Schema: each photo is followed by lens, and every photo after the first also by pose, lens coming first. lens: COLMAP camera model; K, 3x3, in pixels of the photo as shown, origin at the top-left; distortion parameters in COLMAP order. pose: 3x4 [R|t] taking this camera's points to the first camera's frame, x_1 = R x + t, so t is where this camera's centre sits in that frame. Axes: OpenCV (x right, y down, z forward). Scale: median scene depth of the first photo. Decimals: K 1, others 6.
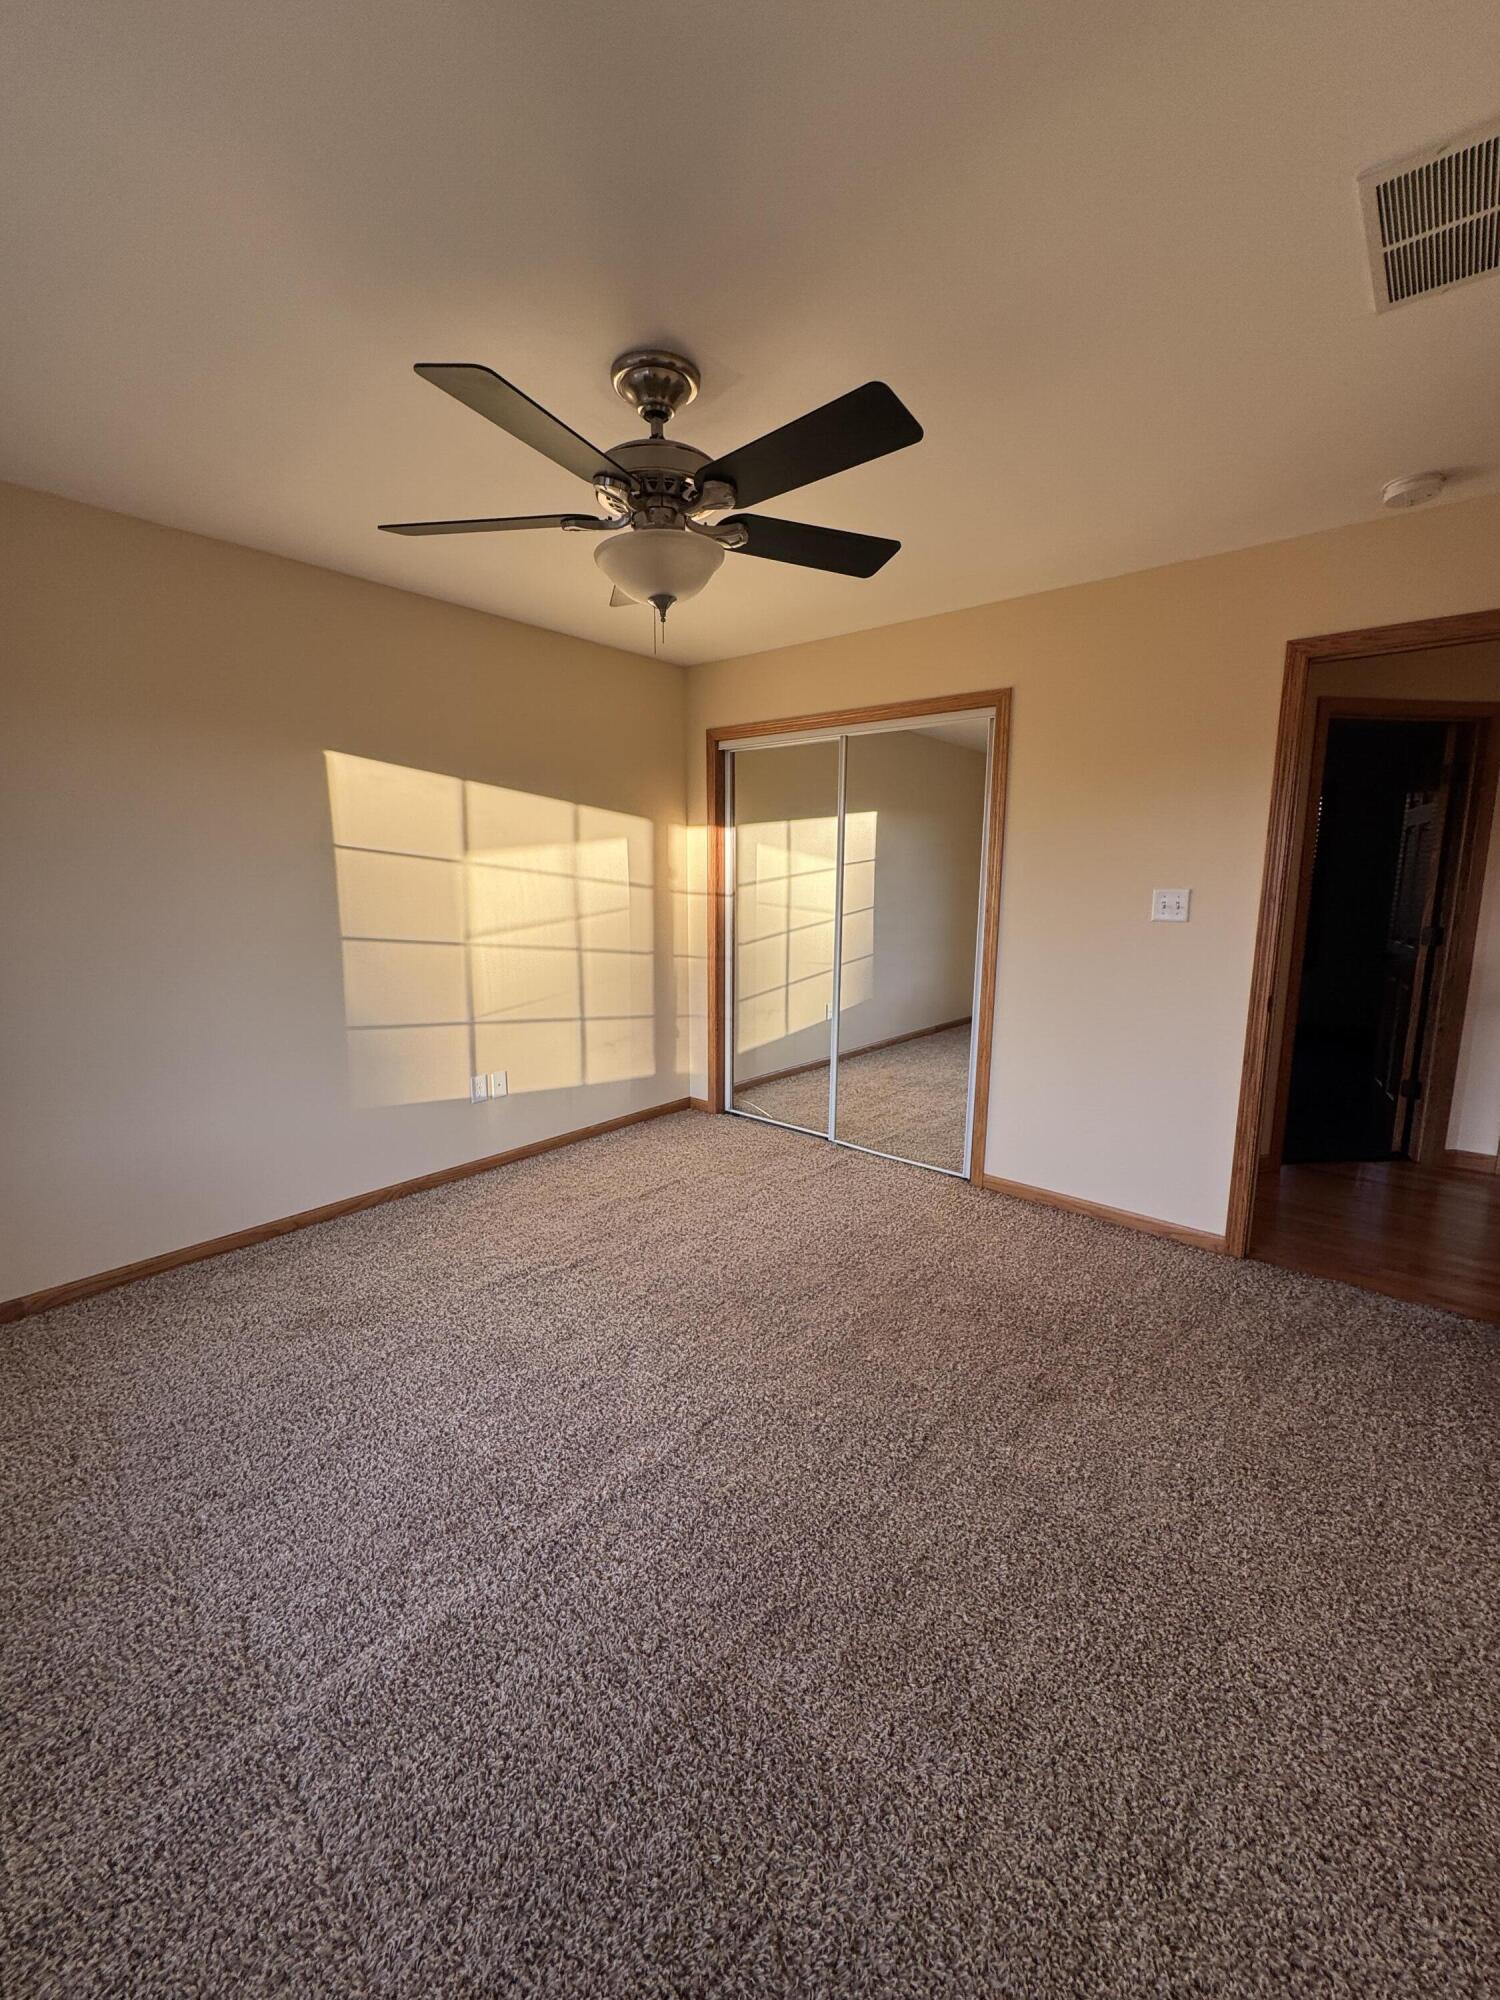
lens RADIAL K [[805.7, 0, 748.2], [0, 805.7, 1004.2], [0, 0, 1]] dist [0.000059, 0.000031]
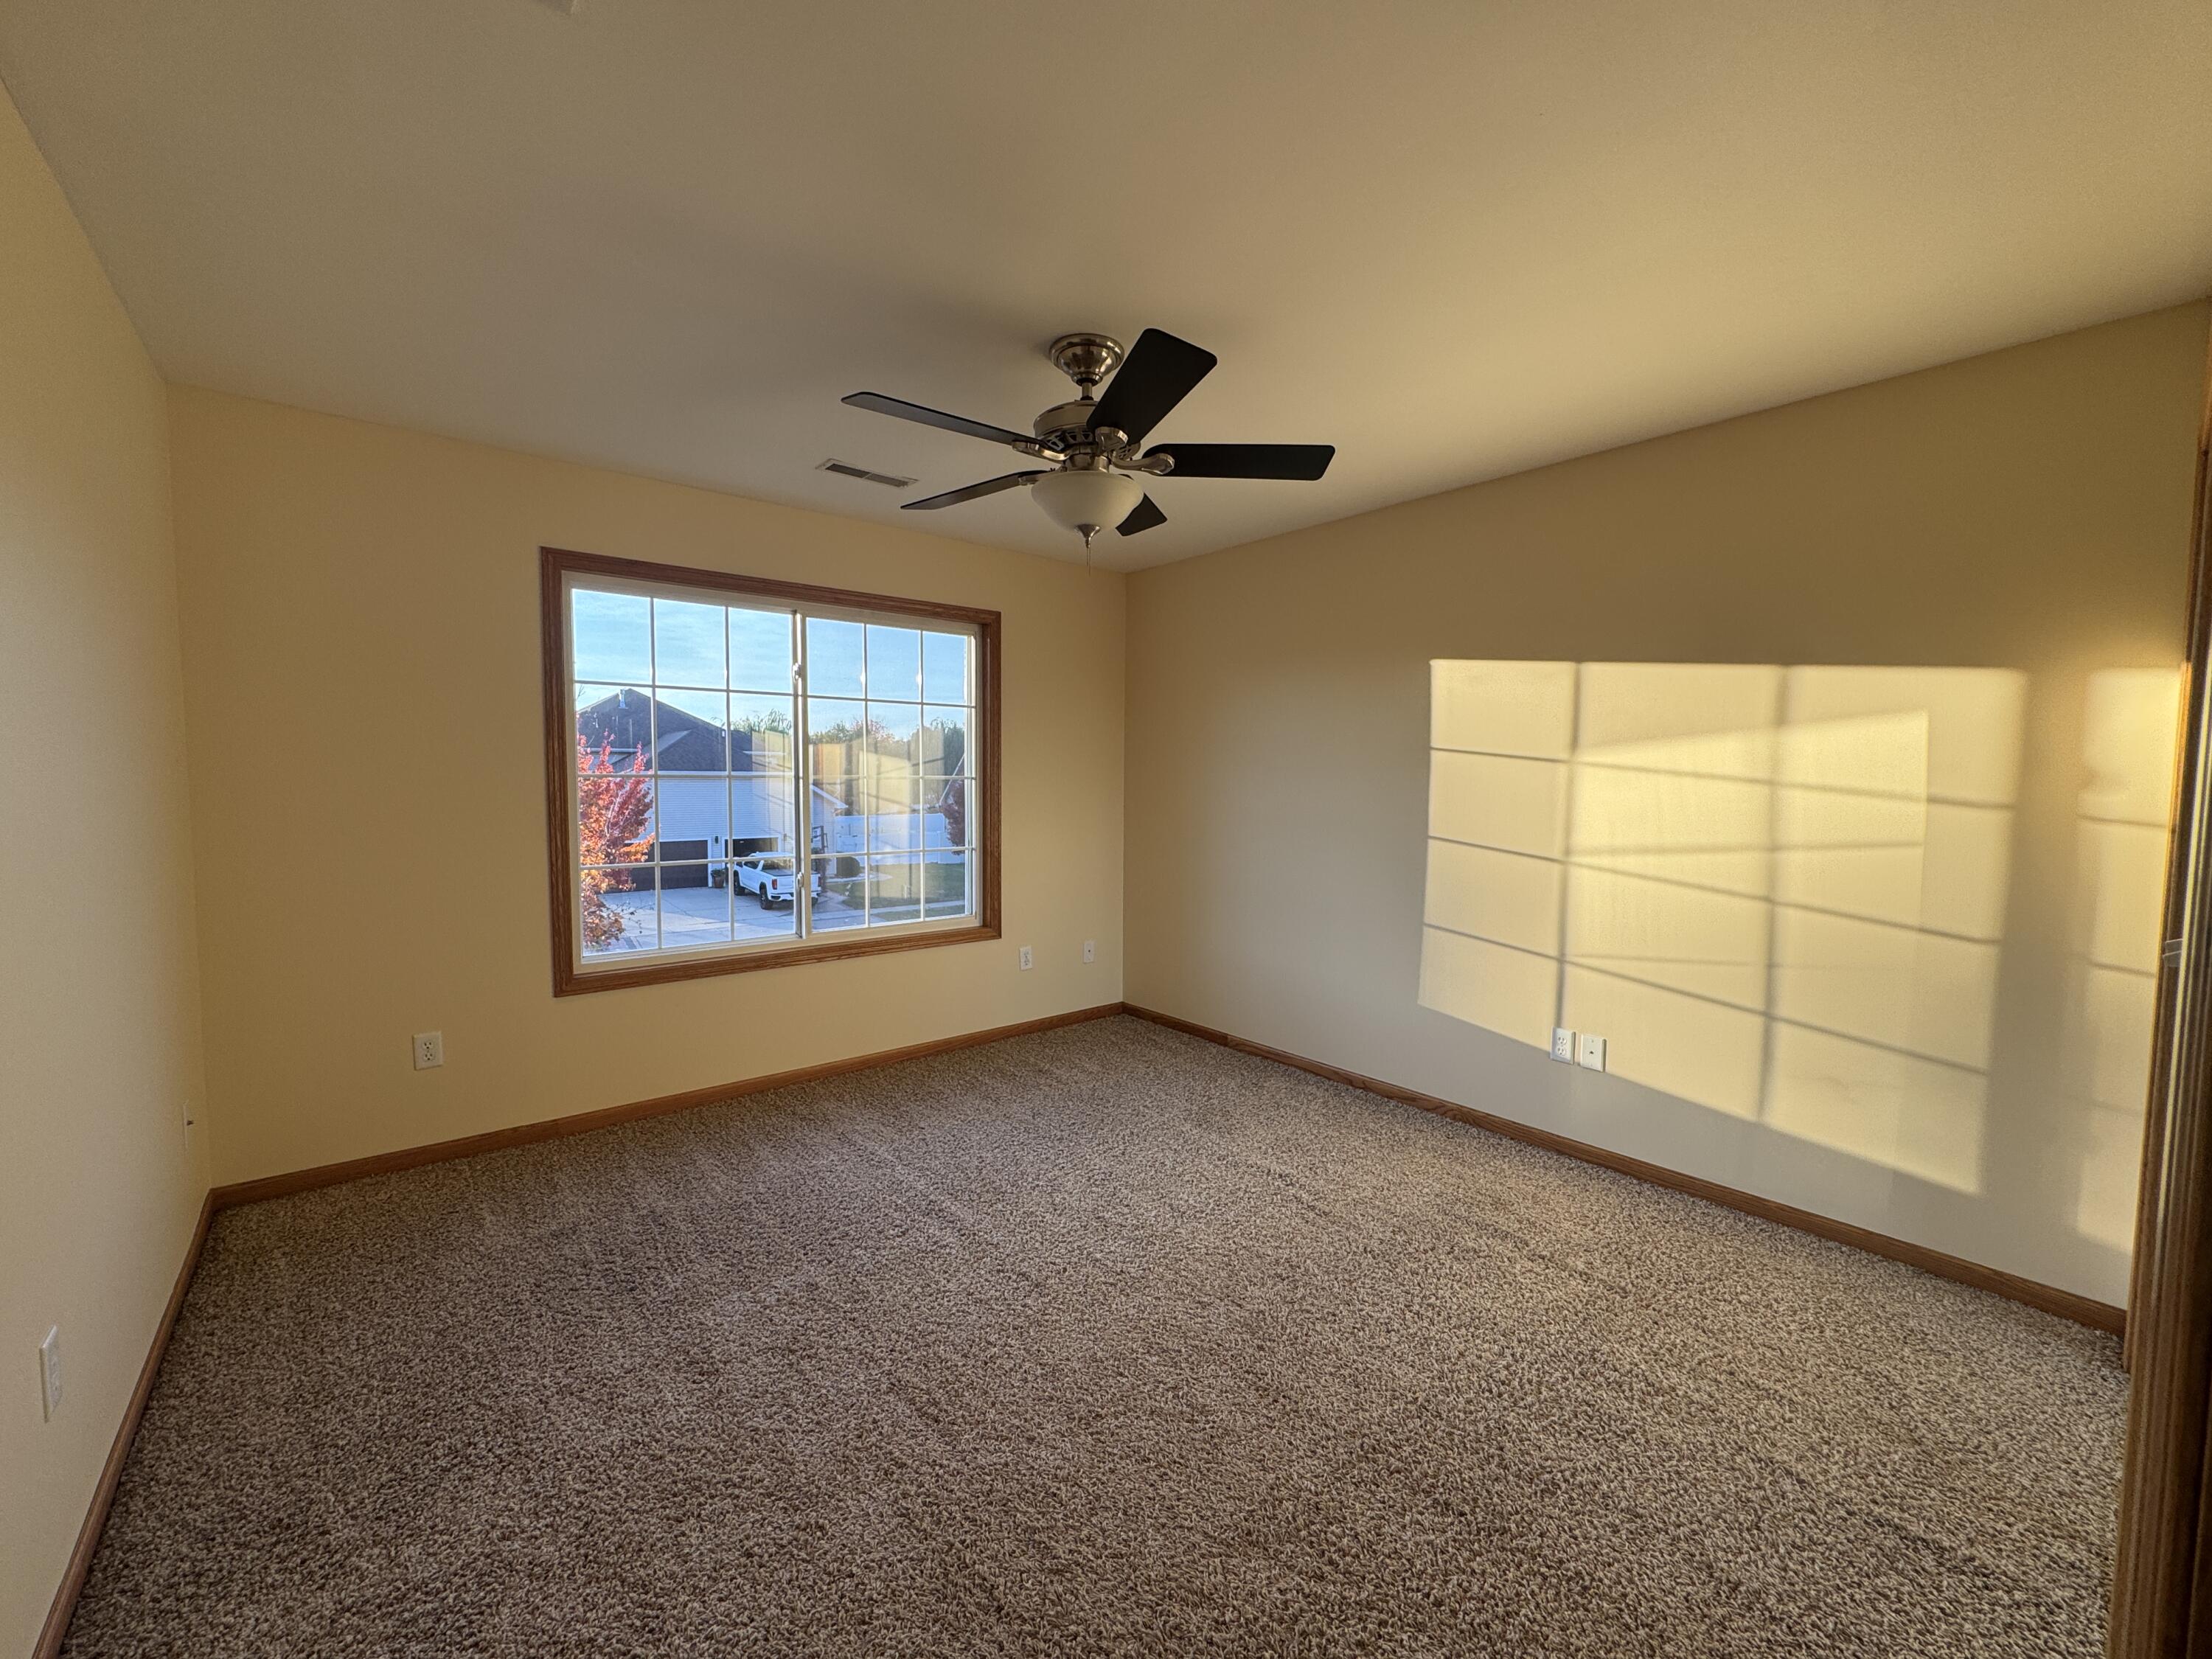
lens RADIAL K [[891.1, 0, 1107.0], [0, 891.1, 826.8], [0, 0, 1]] dist [0.000059, 0.000031]
pose [[-0.171052, 0.060973, -0.983374, 0.572229], [-0.164842, 0.982244, 0.089576, -0.107052], [0.971374, 0.177424, -0.157964, 0.647937]]
